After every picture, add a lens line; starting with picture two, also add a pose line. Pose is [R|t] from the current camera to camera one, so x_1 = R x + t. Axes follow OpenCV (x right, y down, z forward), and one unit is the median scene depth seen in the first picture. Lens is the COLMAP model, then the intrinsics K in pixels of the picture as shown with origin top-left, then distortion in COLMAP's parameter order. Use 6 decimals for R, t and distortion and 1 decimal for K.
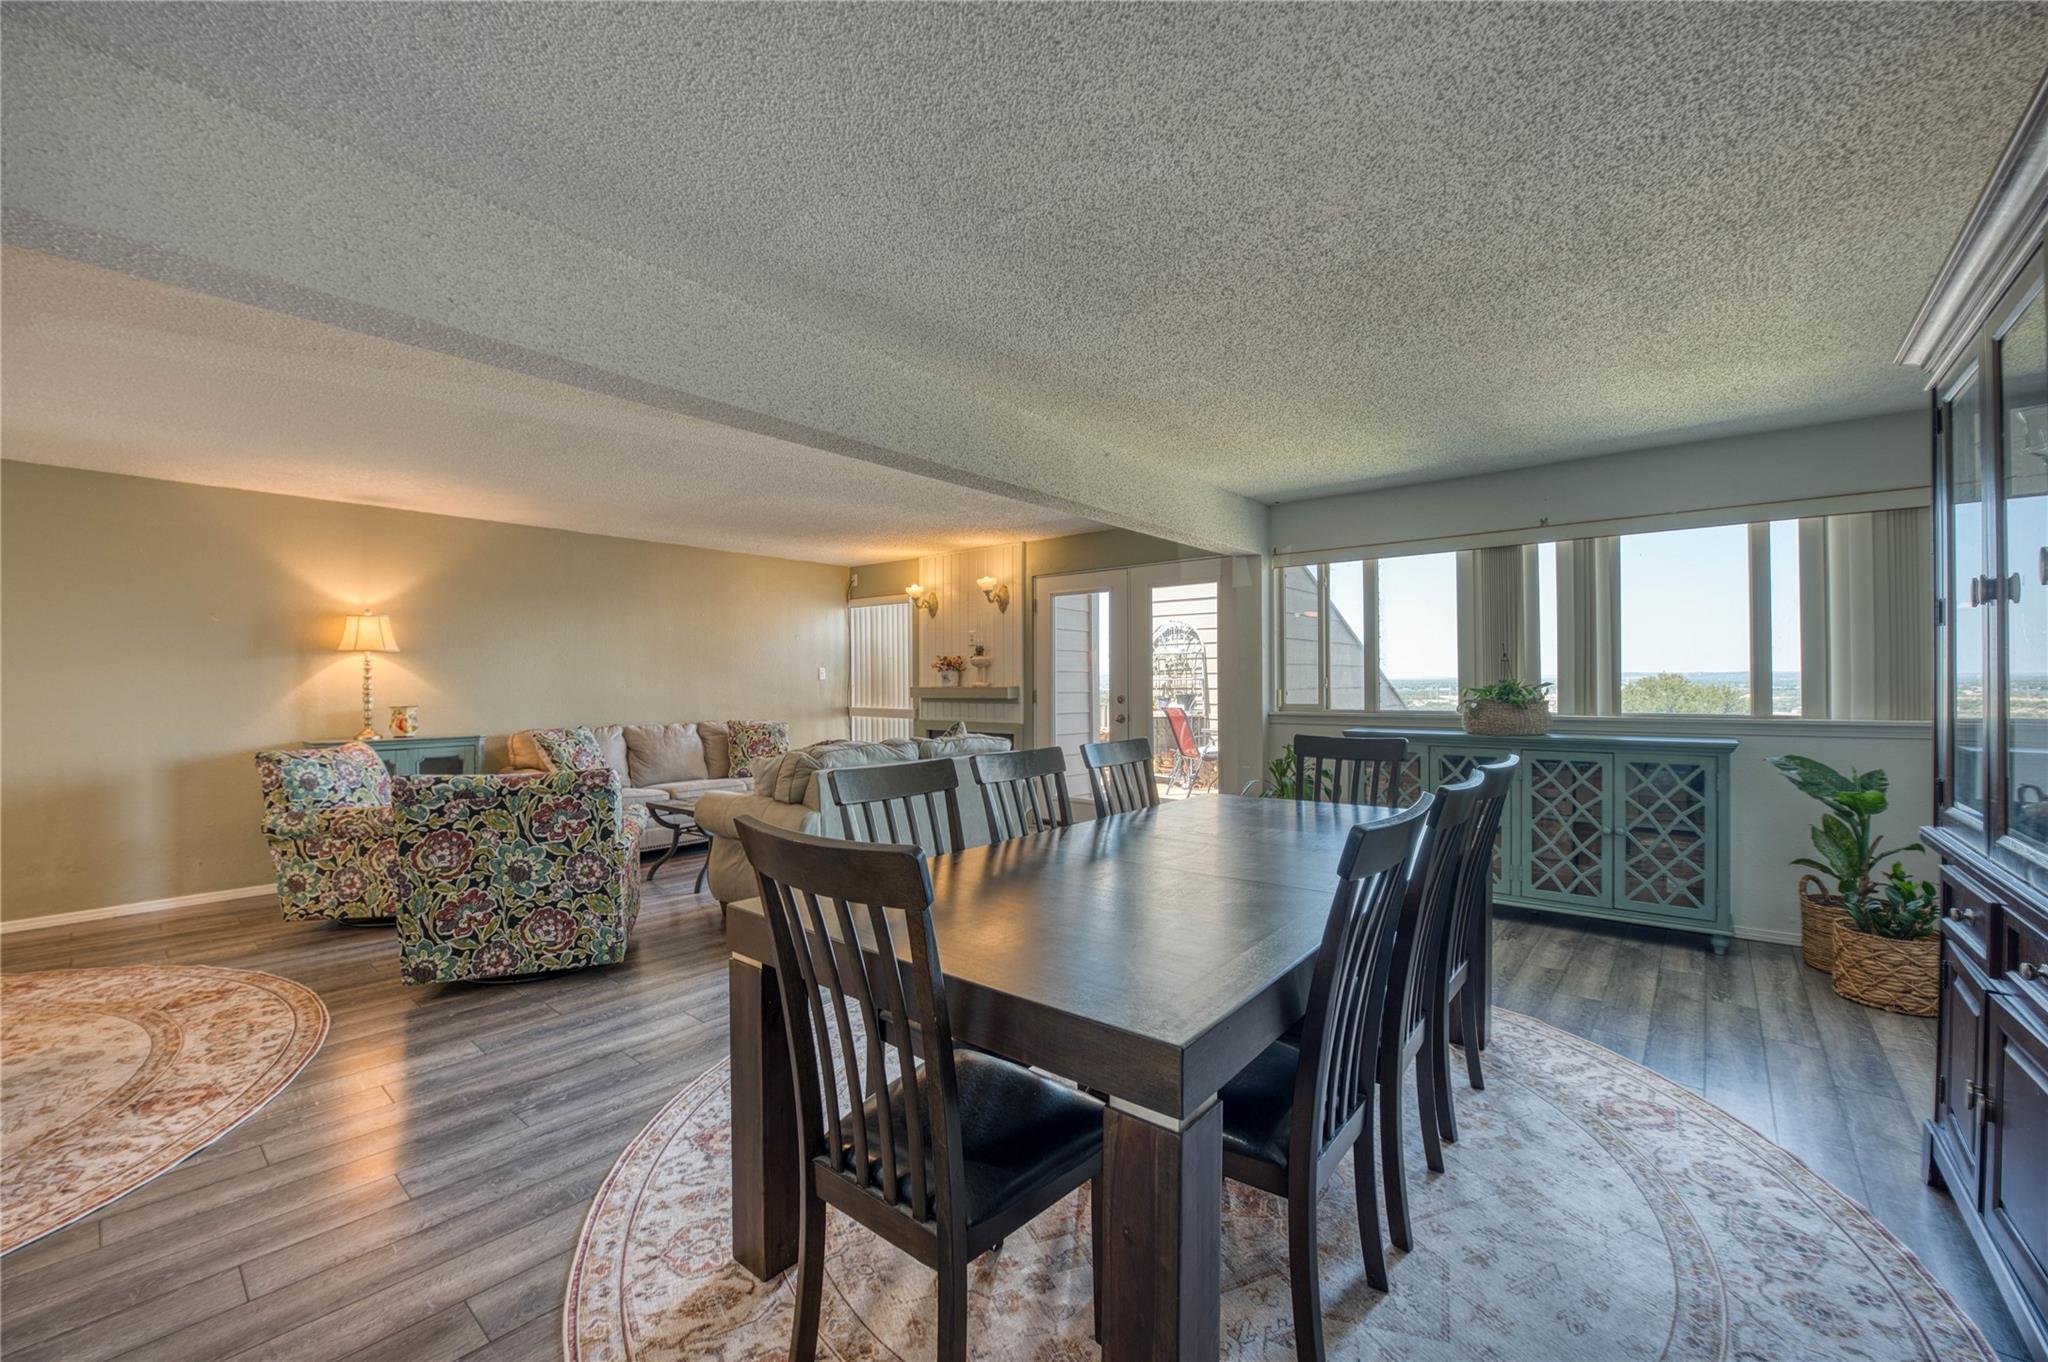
lens RADIAL K [[818.1, 0, 1019.6], [0, 818.1, 682.4], [0, 0, 1]] dist [-0.027442, 0.002363]
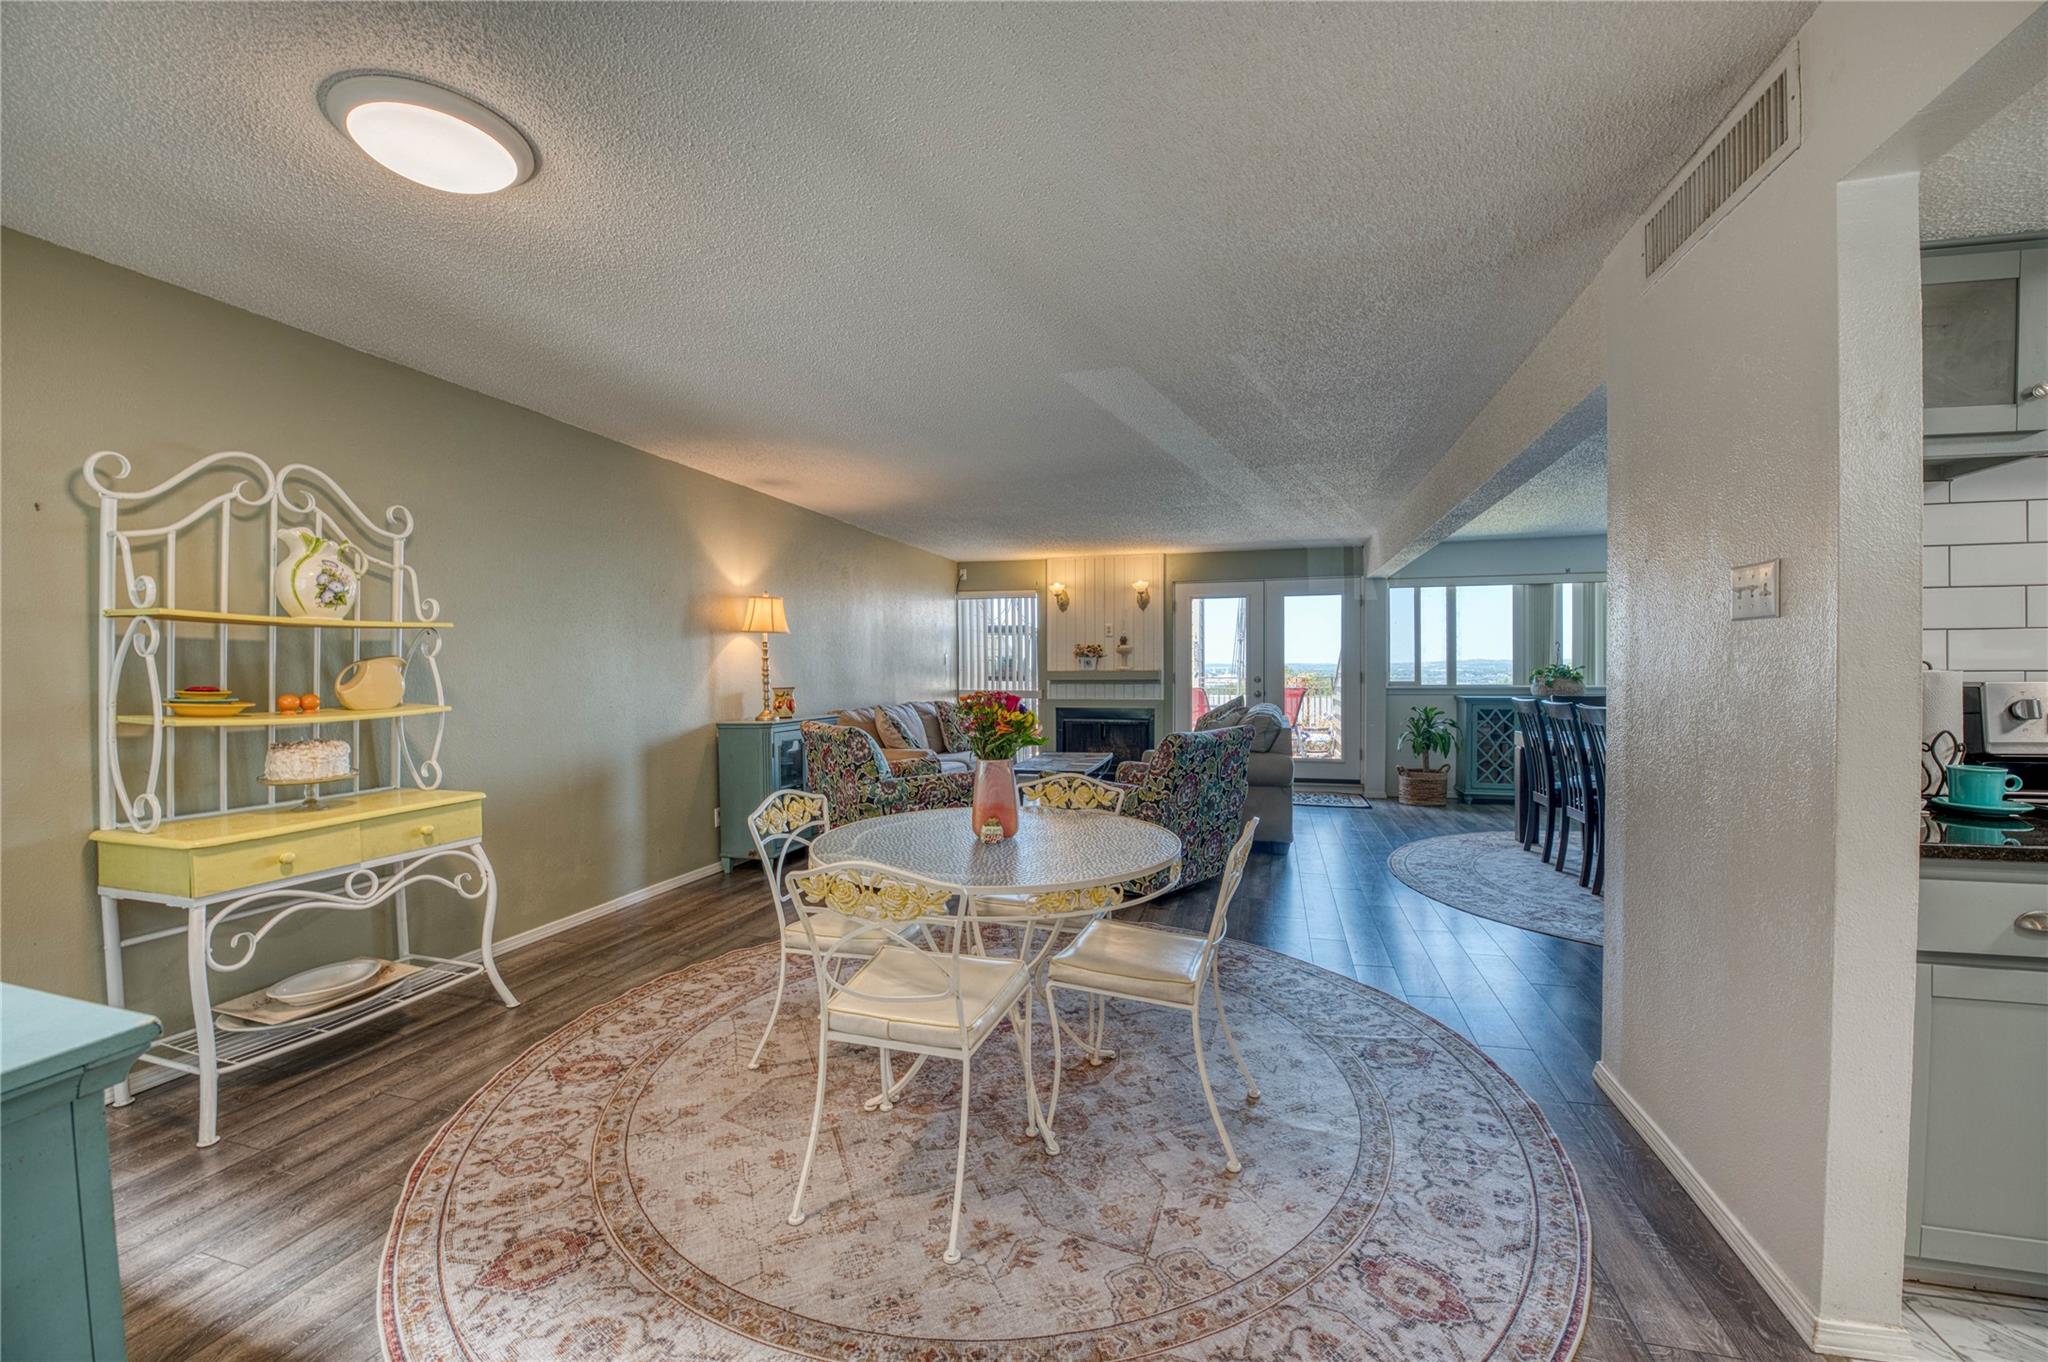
lens RADIAL K [[818.1, 0, 1019.6], [0, 818.1, 682.4], [0, 0, 1]] dist [-0.027442, 0.002363]
pose [[0.914700, -0.005167, 0.404101, -0.952642], [-0.000188, 0.999913, 0.013212, 0.010082], [-0.404134, -0.012161, 0.914619, -0.067744]]
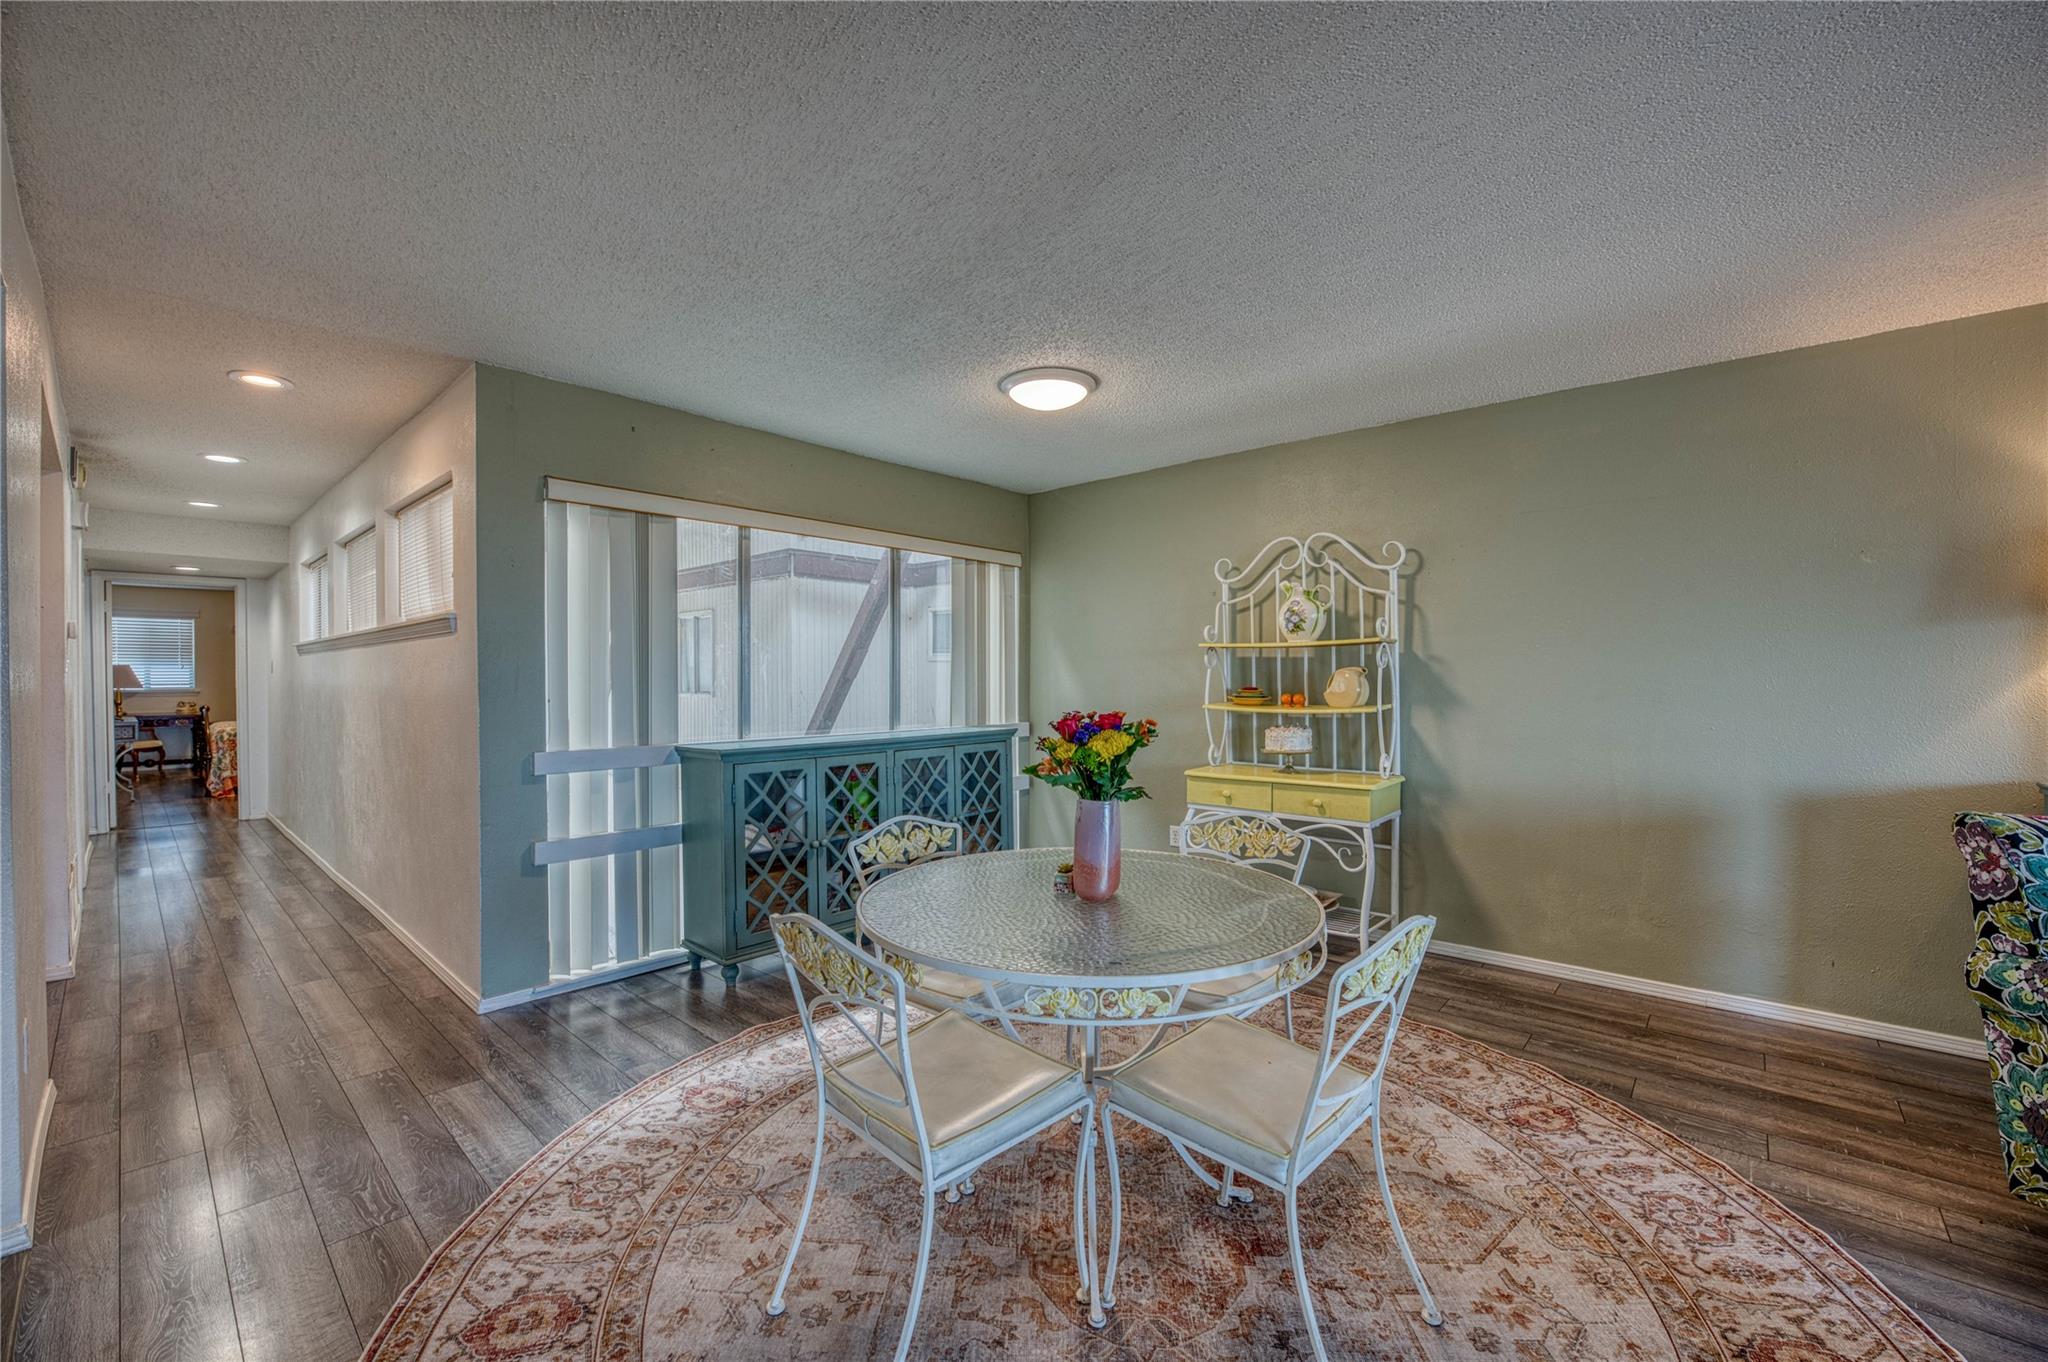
lens RADIAL K [[818.1, 0, 1019.6], [0, 818.1, 682.4], [0, 0, 1]] dist [-0.027442, 0.002363]
pose [[-0.024333, 0.016269, -0.999572, -0.377177], [0.000636, 0.999868, 0.016258, 0.001125], [0.999704, -0.000240, -0.024340, 0.360807]]
